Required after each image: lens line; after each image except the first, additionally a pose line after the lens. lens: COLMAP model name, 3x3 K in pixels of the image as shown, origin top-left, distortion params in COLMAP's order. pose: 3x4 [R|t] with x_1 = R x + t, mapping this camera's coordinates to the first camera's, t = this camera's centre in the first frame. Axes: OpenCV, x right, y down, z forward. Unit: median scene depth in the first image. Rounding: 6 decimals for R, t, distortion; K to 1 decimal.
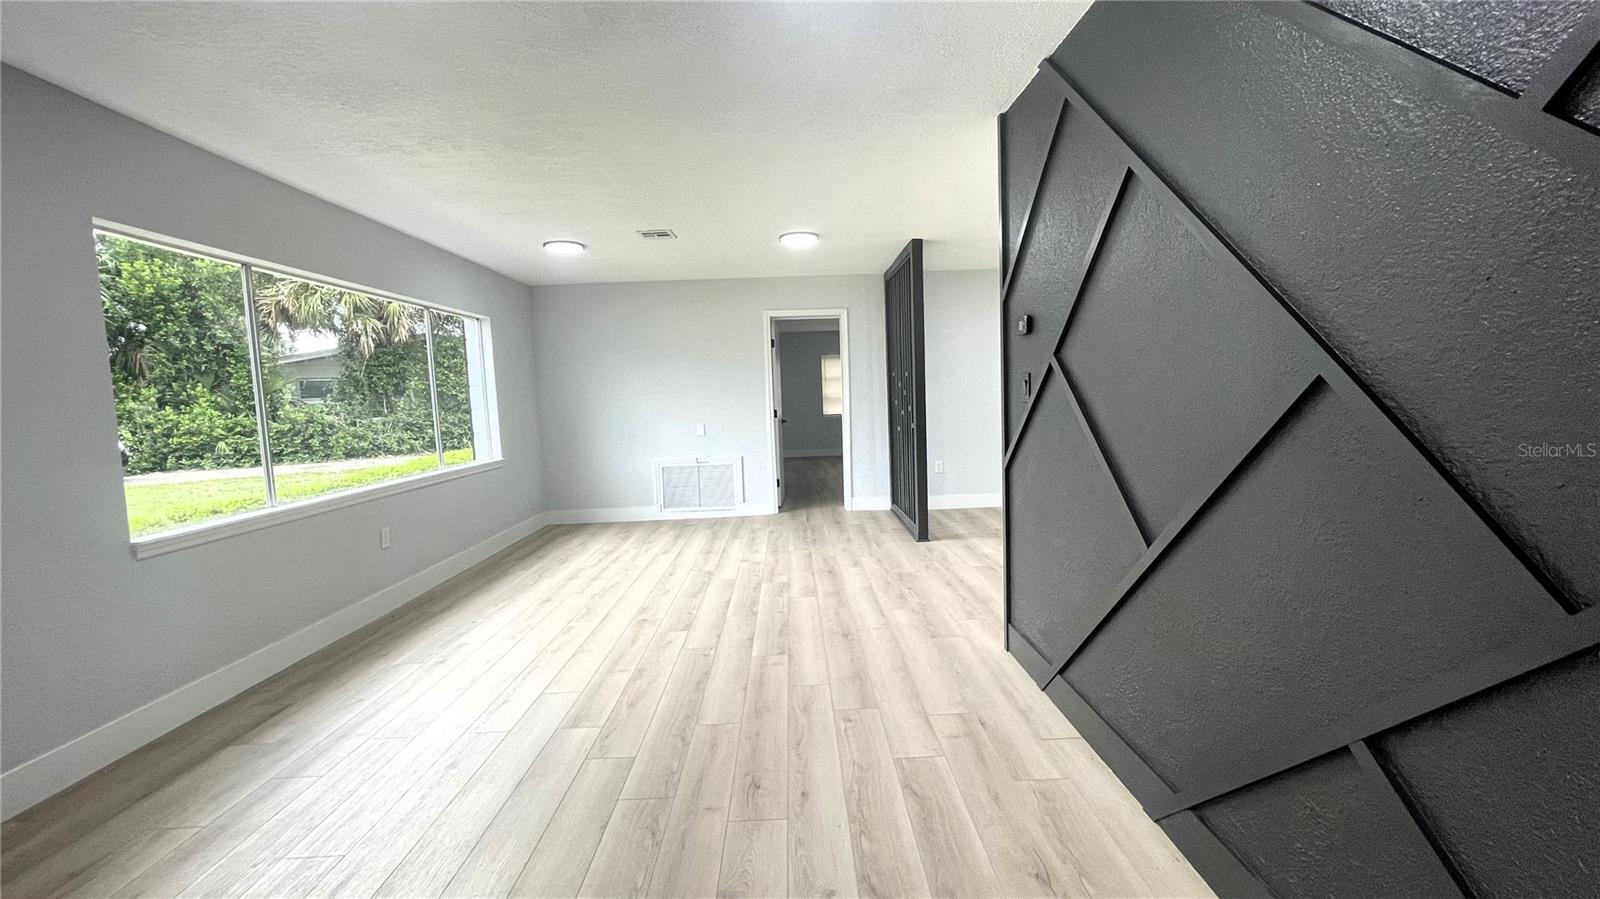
lens RADIAL K [[643.5, 0, 800.0], [0, 643.5, 449.5], [0, 0, 1]] dist [0.000022, 0.000091]
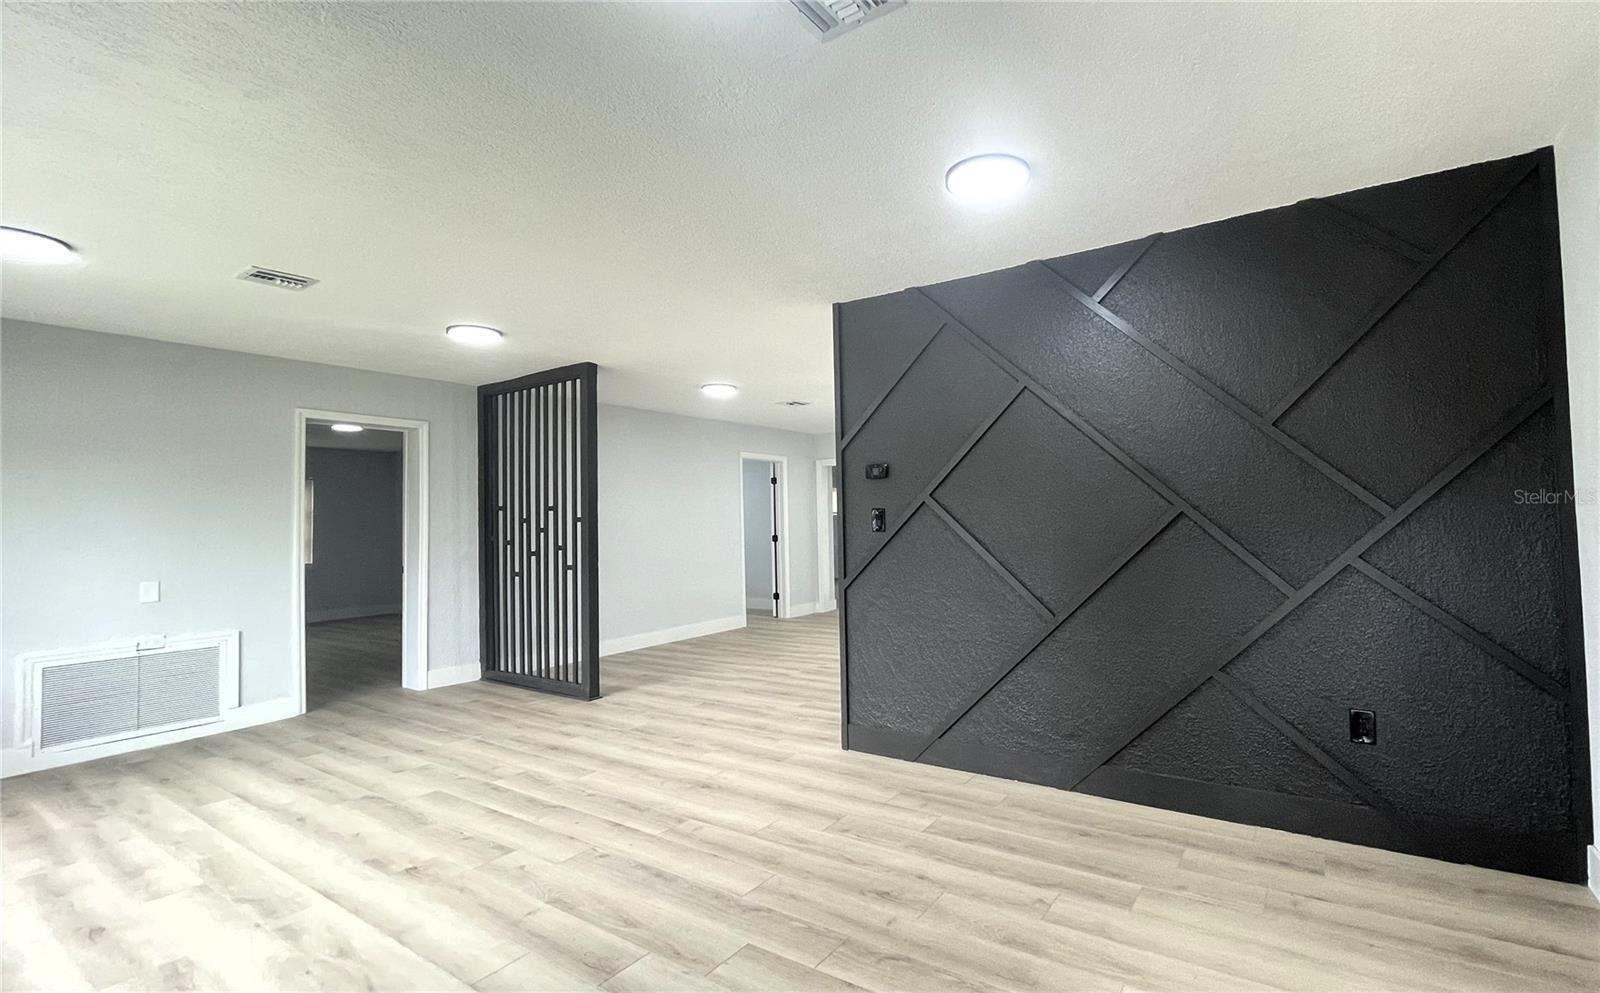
lens RADIAL K [[710.0, 0, 890.7], [0, 710.0, 493.4], [0, 0, 1]] dist [-0.002233, -0.000813]
pose [[0.546156, 0.052407, 0.836042, -0.571500], [0.076584, 0.990738, -0.112133, 0.007145], [-0.834175, 0.125269, 0.537084, 0.161164]]
